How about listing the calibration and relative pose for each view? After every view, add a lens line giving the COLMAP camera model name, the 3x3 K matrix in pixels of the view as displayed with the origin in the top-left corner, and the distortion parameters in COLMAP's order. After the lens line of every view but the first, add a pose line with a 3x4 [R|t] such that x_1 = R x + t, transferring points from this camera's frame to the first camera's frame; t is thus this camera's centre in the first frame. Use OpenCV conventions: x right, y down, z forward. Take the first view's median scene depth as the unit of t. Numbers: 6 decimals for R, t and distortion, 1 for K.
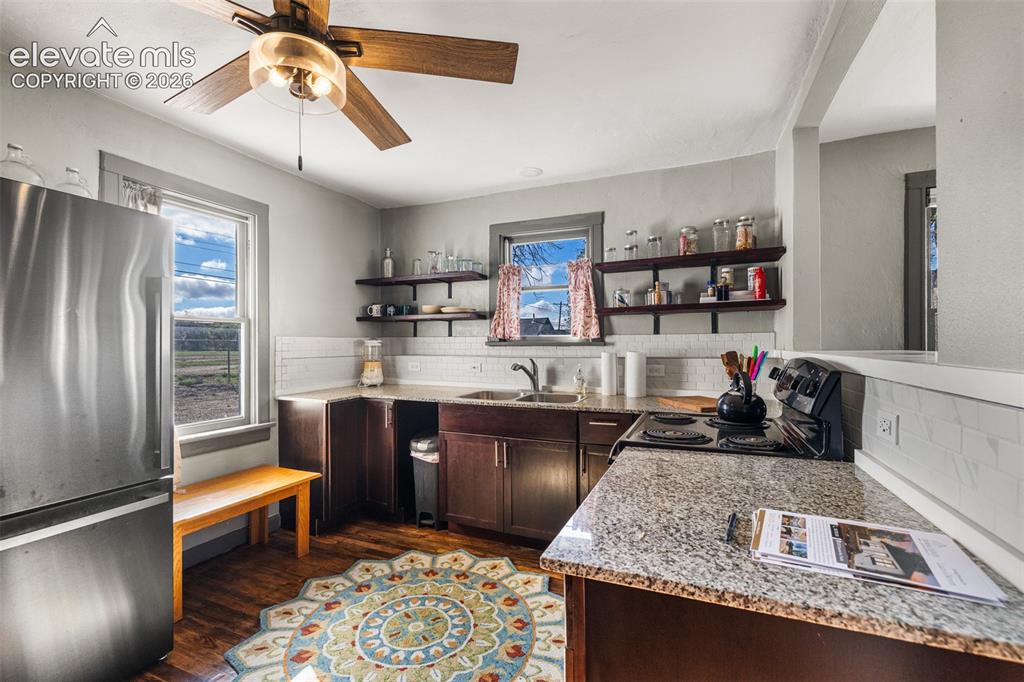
lens RADIAL K [[445.3, 0, 509.8], [0, 445.3, 342.5], [0, 0, 1]] dist [0.000215, 0.000403]
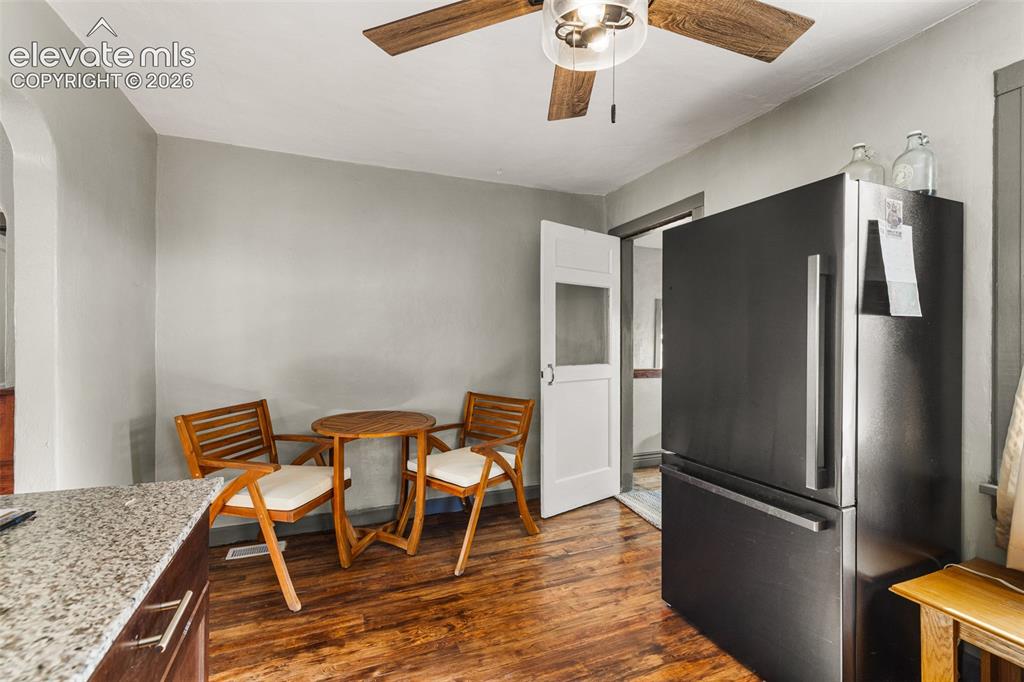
lens RADIAL K [[445.3, 0, 503.4], [0, 445.3, 344.7], [0, 0, 1]] dist [0.000215, 0.000403]
pose [[-0.700526, 0.004967, -0.713610, 0.117133], [0.004835, 0.999986, 0.002214, 0.006989], [0.713611, -0.001899, -0.700540, 0.667799]]
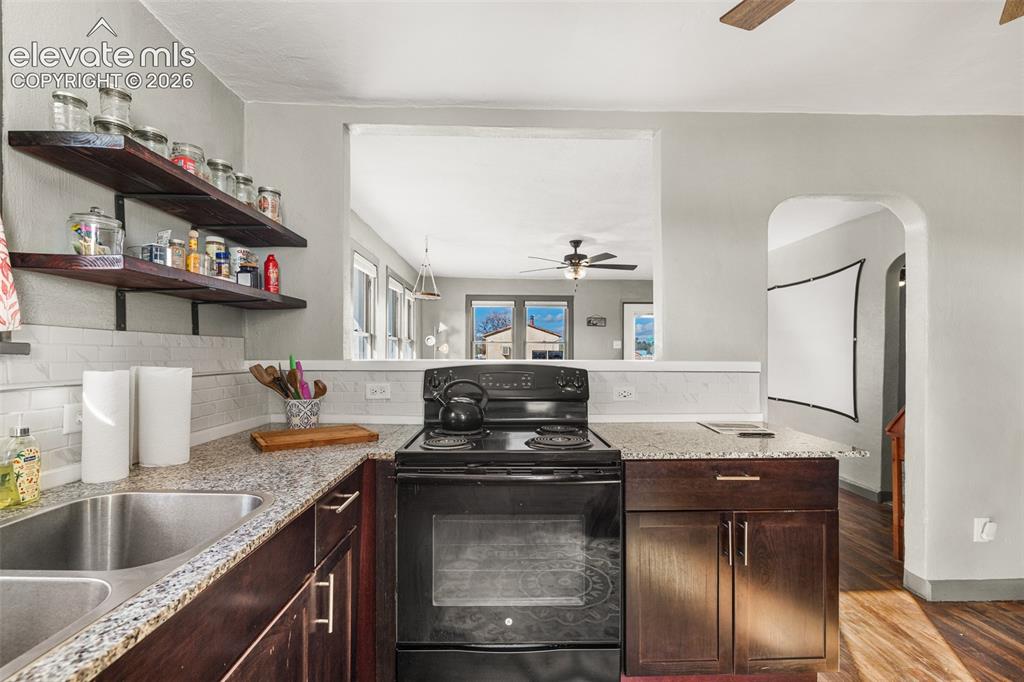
lens RADIAL K [[445.3, 0, 510.0], [0, 445.3, 355.6], [0, 0, 1]] dist [0.000215, 0.000403]
pose [[-0.417636, 0.000480, 0.908614, -0.280411], [-0.005536, 0.999980, -0.003073, 0.007764], [-0.908597, -0.006314, -0.417625, 0.839468]]
